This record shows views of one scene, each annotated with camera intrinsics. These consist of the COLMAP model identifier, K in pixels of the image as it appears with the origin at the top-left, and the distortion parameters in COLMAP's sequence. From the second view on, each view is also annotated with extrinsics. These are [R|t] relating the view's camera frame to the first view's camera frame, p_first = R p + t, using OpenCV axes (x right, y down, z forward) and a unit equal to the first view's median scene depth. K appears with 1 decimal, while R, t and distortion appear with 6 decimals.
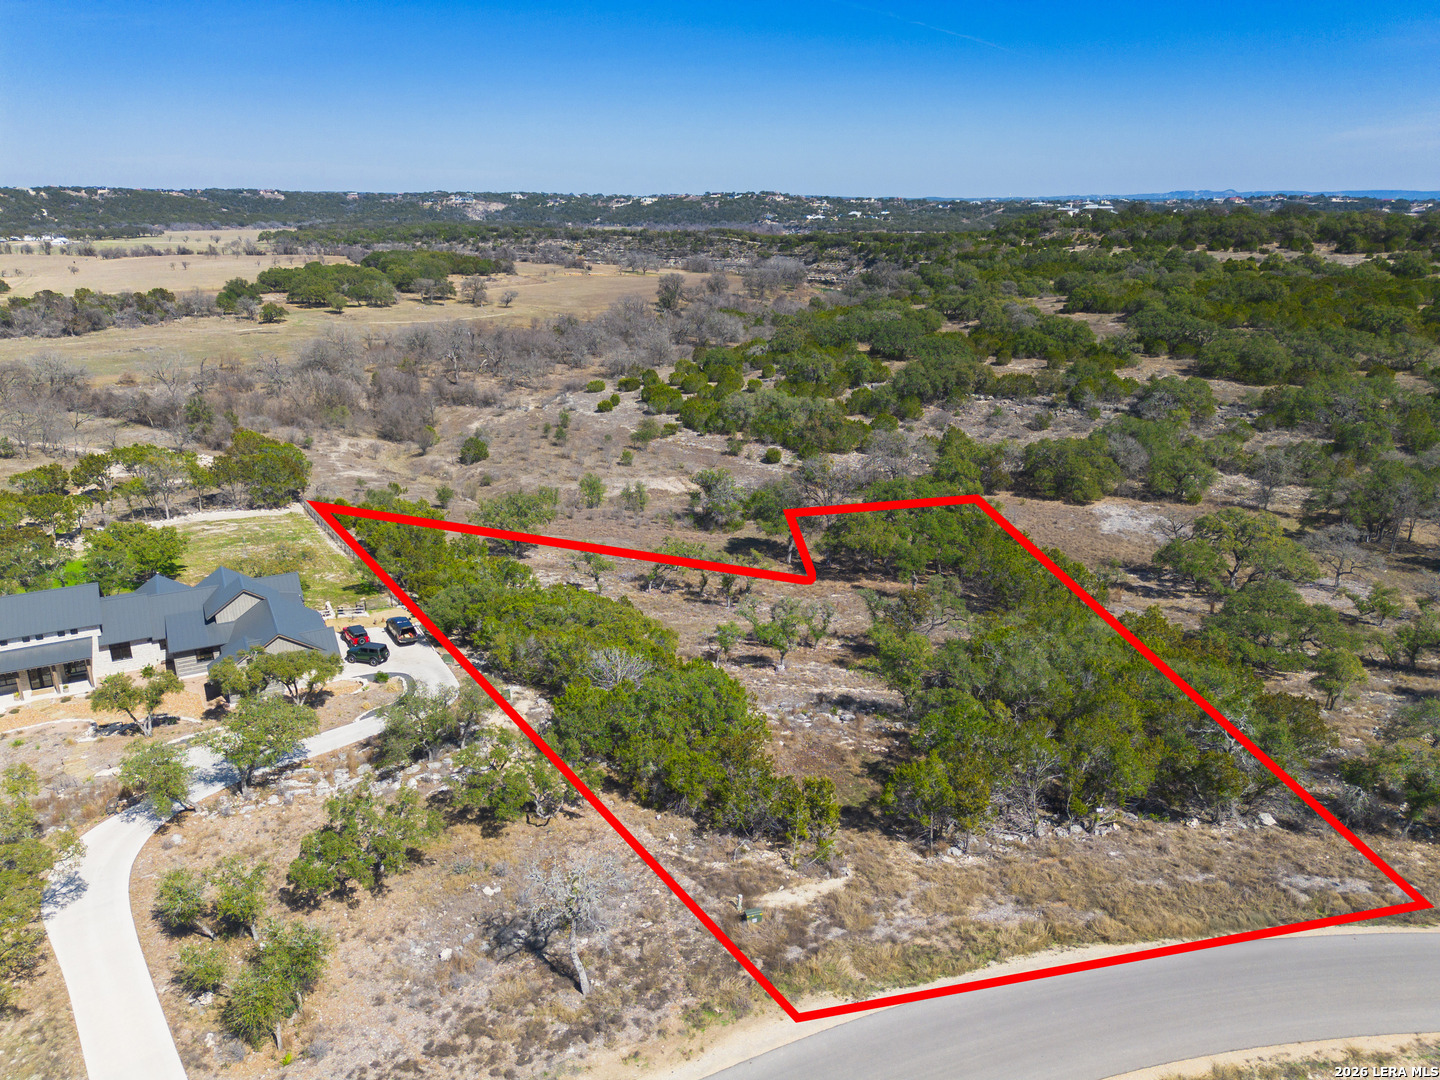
lens RADIAL K [[1021.9, 0, 724.0], [0, 1021.9, 543.8], [0, 0, 1]] dist [0.055258, -0.044301]
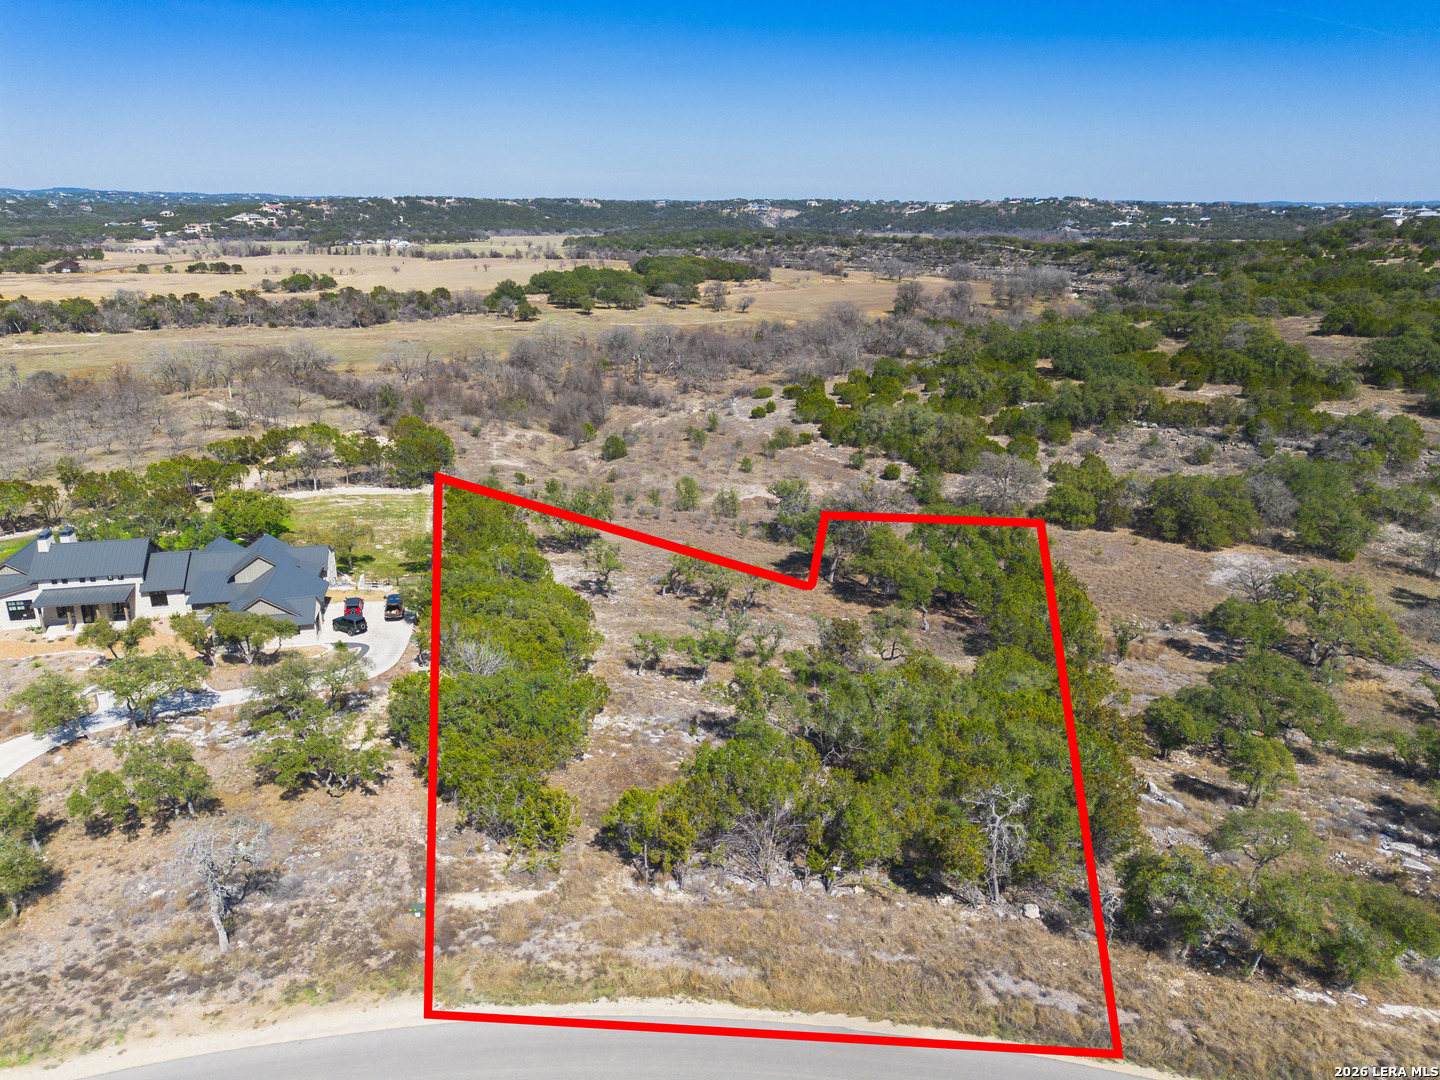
lens RADIAL K [[1021.9, 0, 723.8], [0, 1021.9, 546.8], [0, 0, 1]] dist [0.055258, -0.044301]
pose [[0.960719, 0.088681, -0.262973, 0.069966], [-0.089506, 0.995947, 0.008864, -0.004522], [0.262694, 0.015022, 0.964762, 0.010099]]
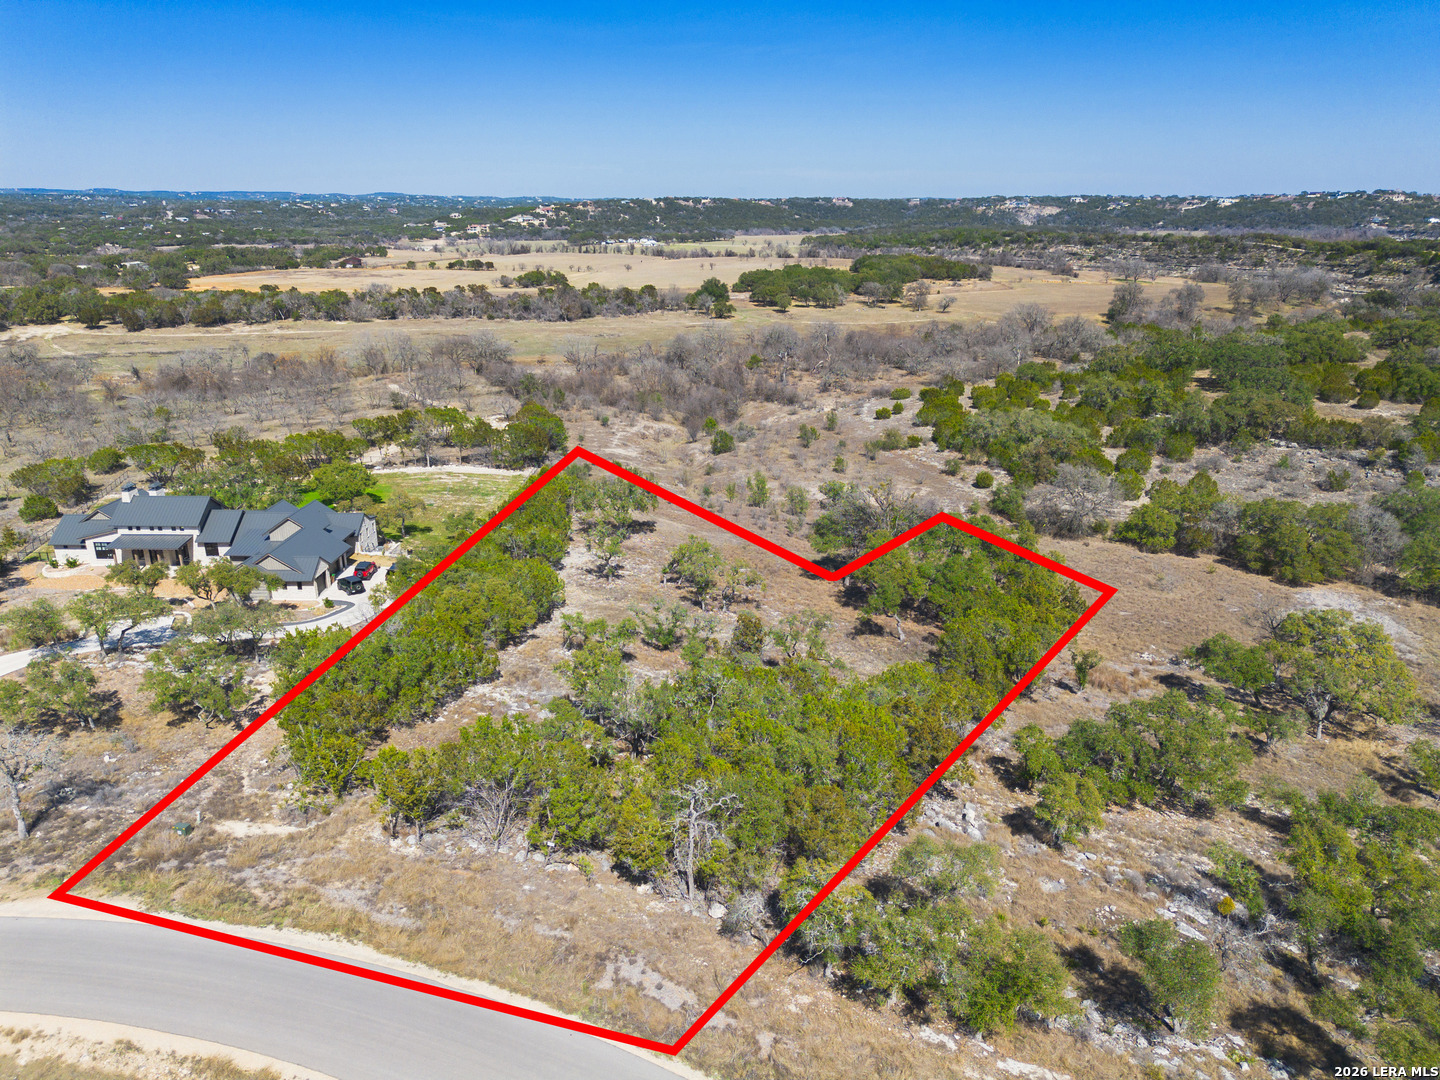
lens RADIAL K [[1021.9, 0, 722.5], [0, 1021.9, 548.8], [0, 0, 1]] dist [0.055258, -0.044301]
pose [[0.865472, 0.156421, -0.475909, 0.132532], [-0.156199, 0.986902, 0.040315, -0.011393], [0.475982, 0.039445, 0.878570, 0.031519]]
